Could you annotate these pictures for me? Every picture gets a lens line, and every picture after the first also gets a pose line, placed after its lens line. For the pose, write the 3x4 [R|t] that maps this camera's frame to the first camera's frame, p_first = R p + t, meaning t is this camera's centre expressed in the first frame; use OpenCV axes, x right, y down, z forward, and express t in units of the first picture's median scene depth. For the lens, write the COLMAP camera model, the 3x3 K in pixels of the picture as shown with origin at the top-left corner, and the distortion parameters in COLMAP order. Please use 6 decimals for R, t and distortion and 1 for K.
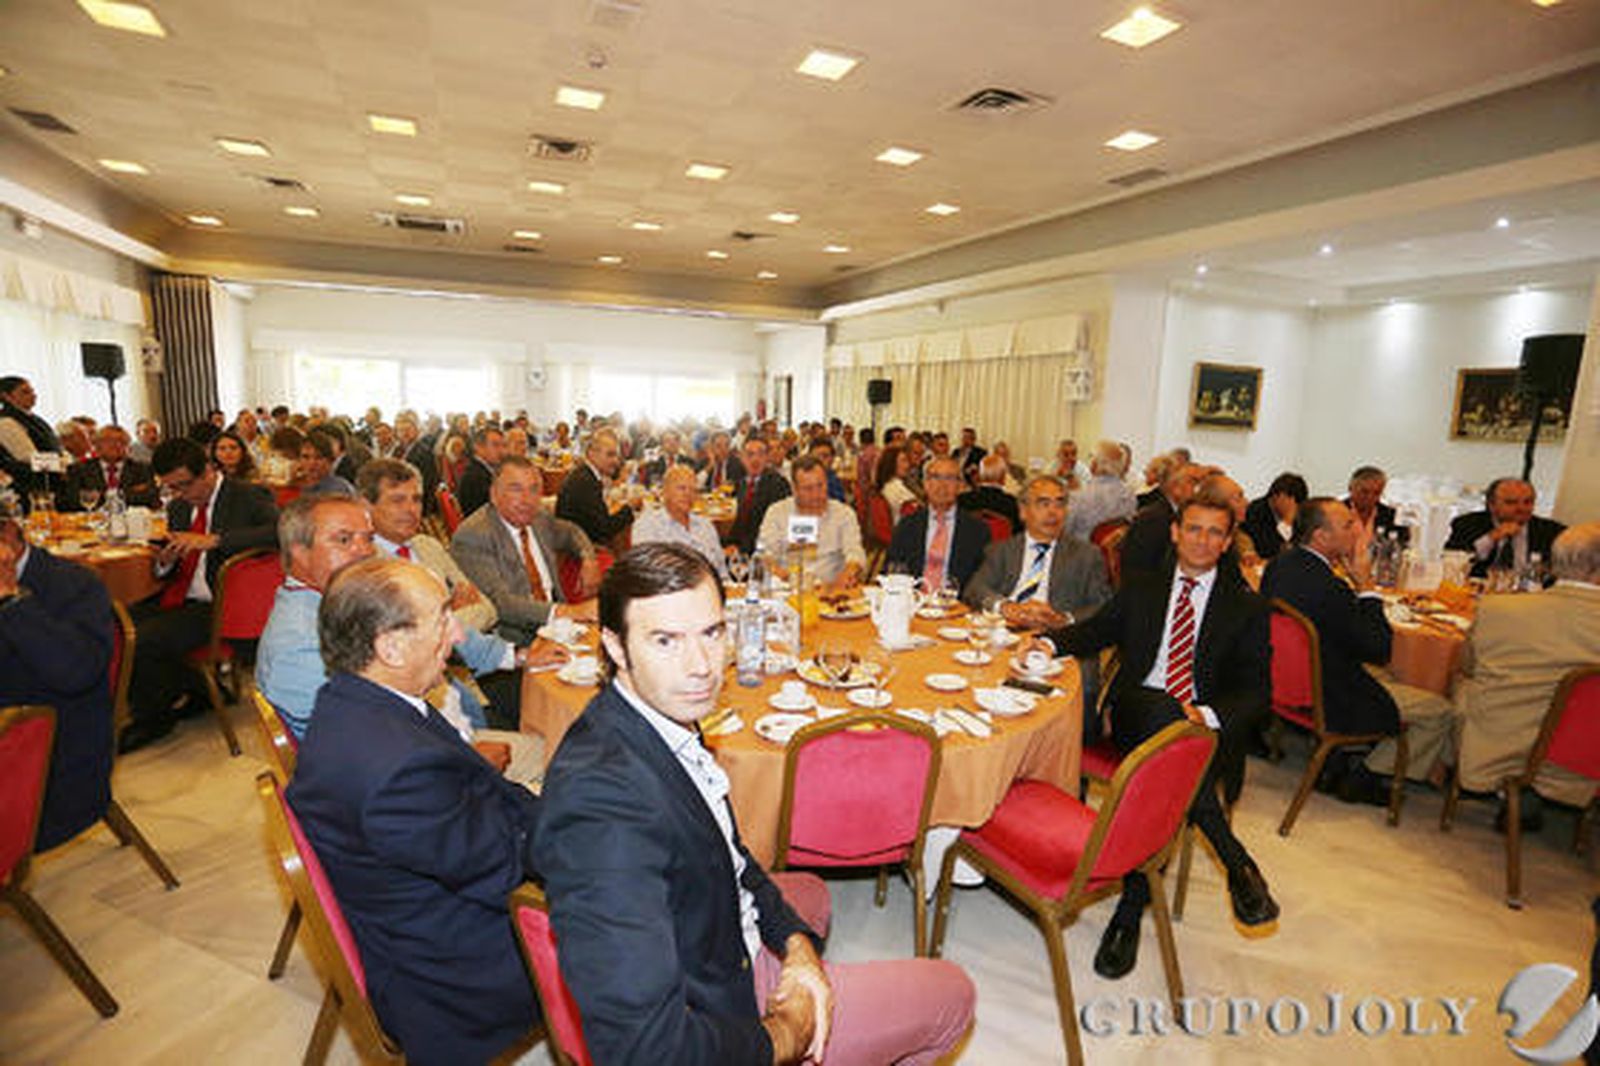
lens RADIAL K [[775.7, 0, 802.4], [0, 775.7, 519.3], [0, 0, 1]] dist [-0.024342, 0.012737]
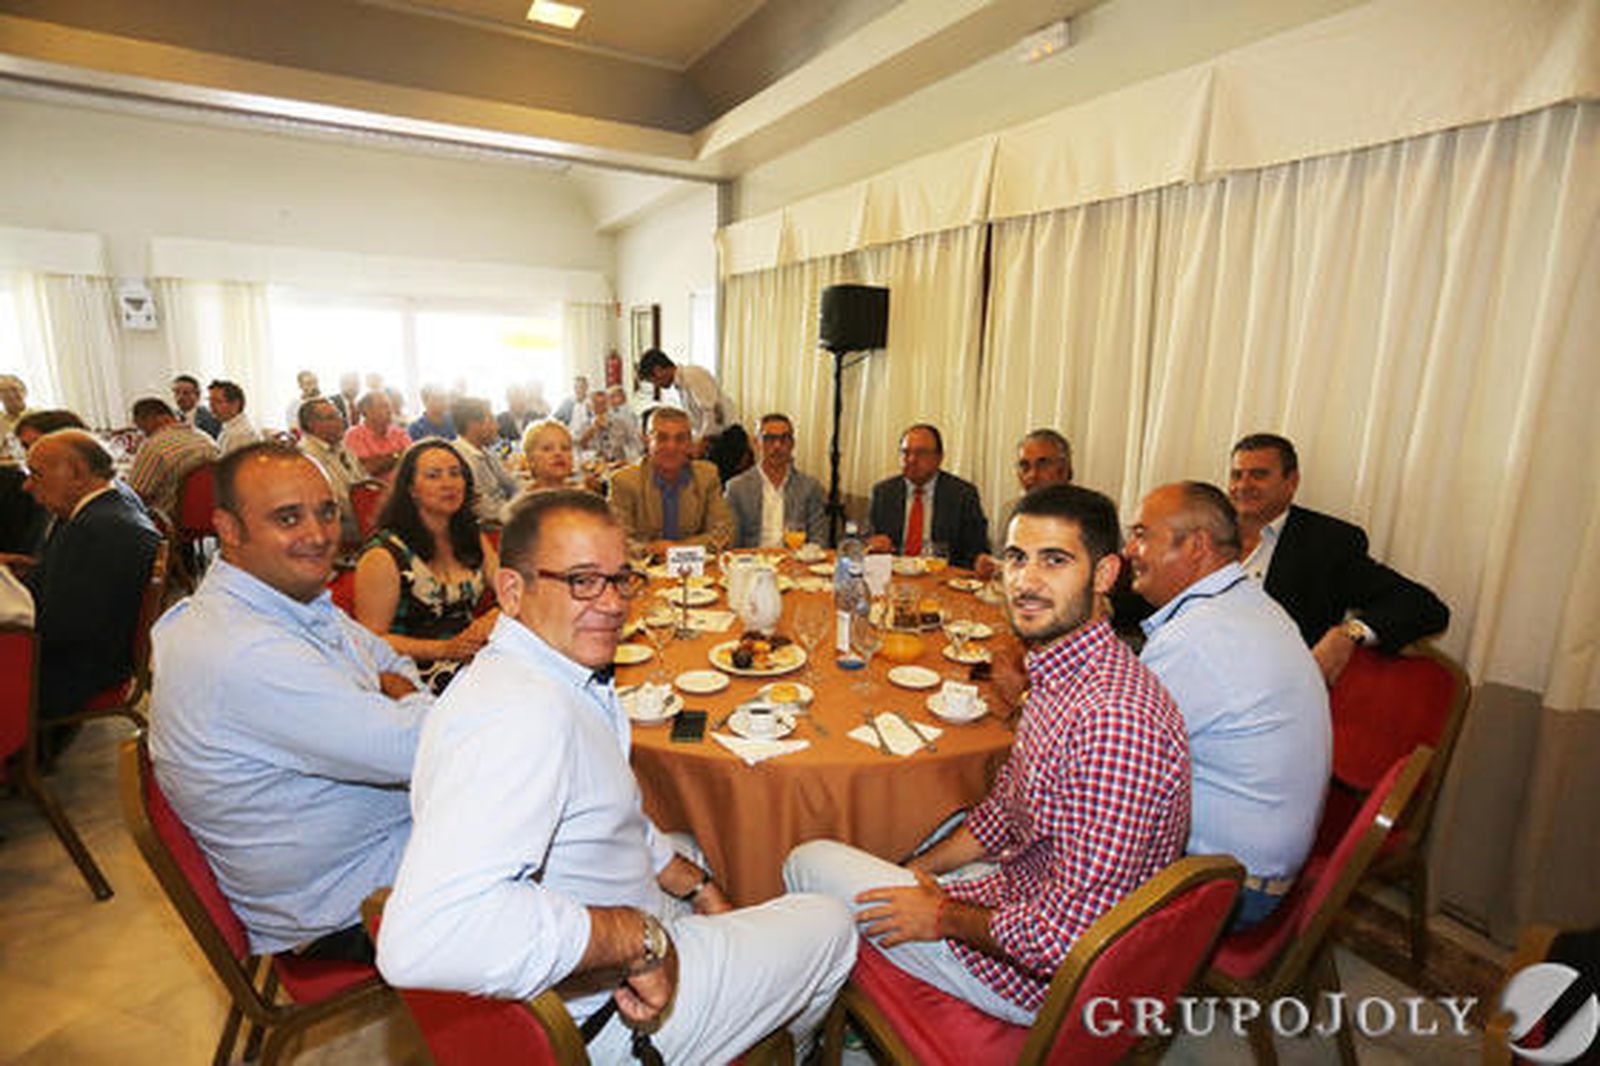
lens RADIAL K [[752.6, 0, 800.0], [0, 752.6, 533.0], [0, 0, 1]] dist [0.001155, 0.000436]
pose [[0.994270, -0.033054, 0.101663, 0.042544], [0.025300, 0.996738, 0.076642, -0.114338], [-0.103864, -0.073630, 0.991862, 0.808143]]
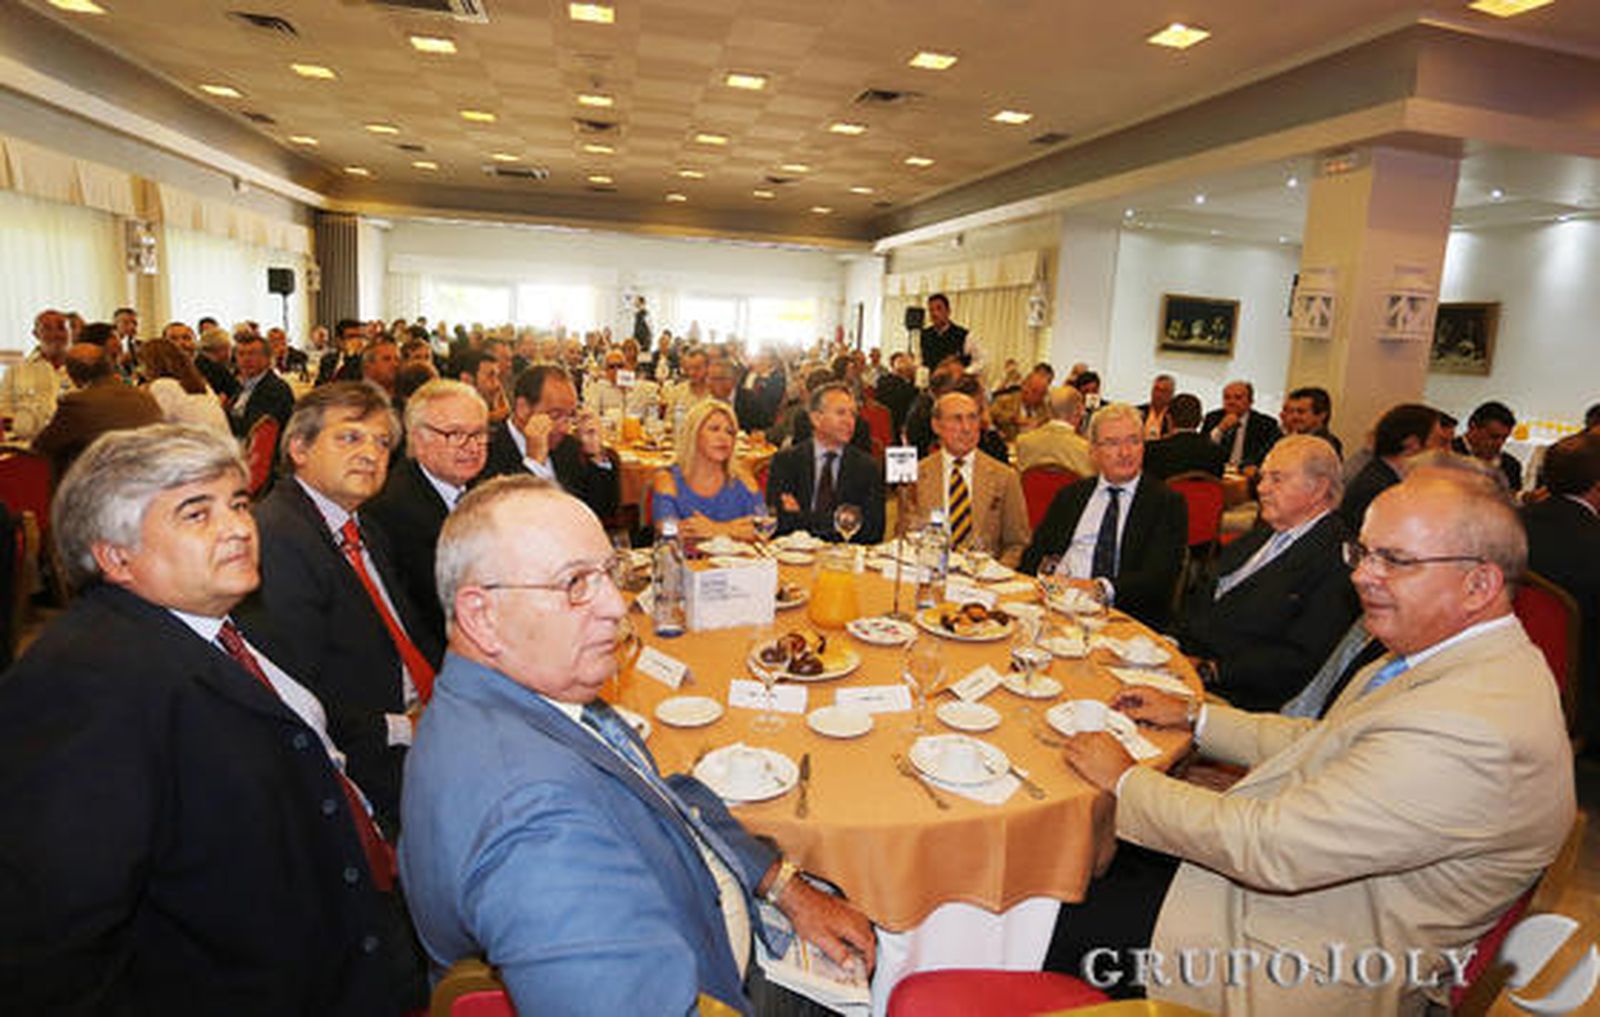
lens RADIAL K [[884.9, 0, 818.7], [0, 884.9, 453.0], [0, 0, 1]] dist [-0.004048, -0.000051]
pose [[0.983911, 0.044436, -0.173045, 0.244961], [-0.047302, 0.998803, -0.012473, 0.056513], [0.172284, 0.020457, 0.984835, -0.294701]]
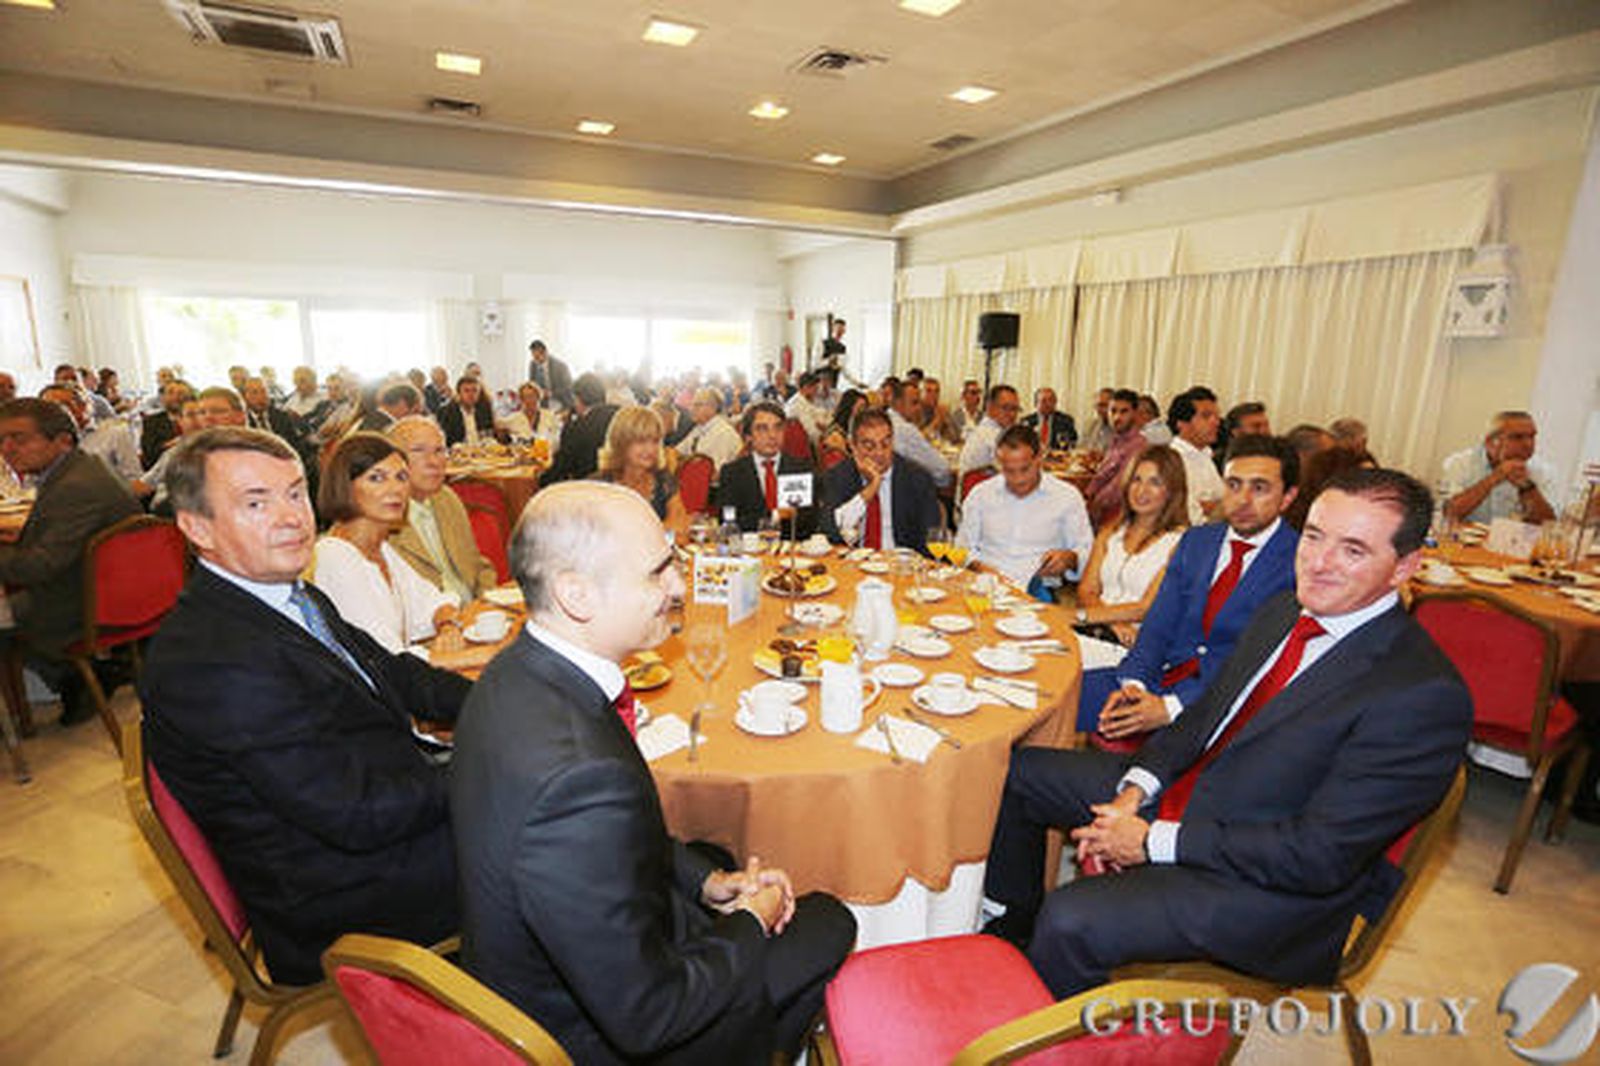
lens RADIAL K [[752.6, 0, 800.0], [0, 752.6, 533.0], [0, 0, 1]] dist [0.001155, 0.000436]
pose [[0.998866, -0.031169, 0.035996, -0.137525], [0.027554, 0.994912, 0.096904, -0.069985], [-0.038833, -0.095802, 0.994643, 0.409178]]
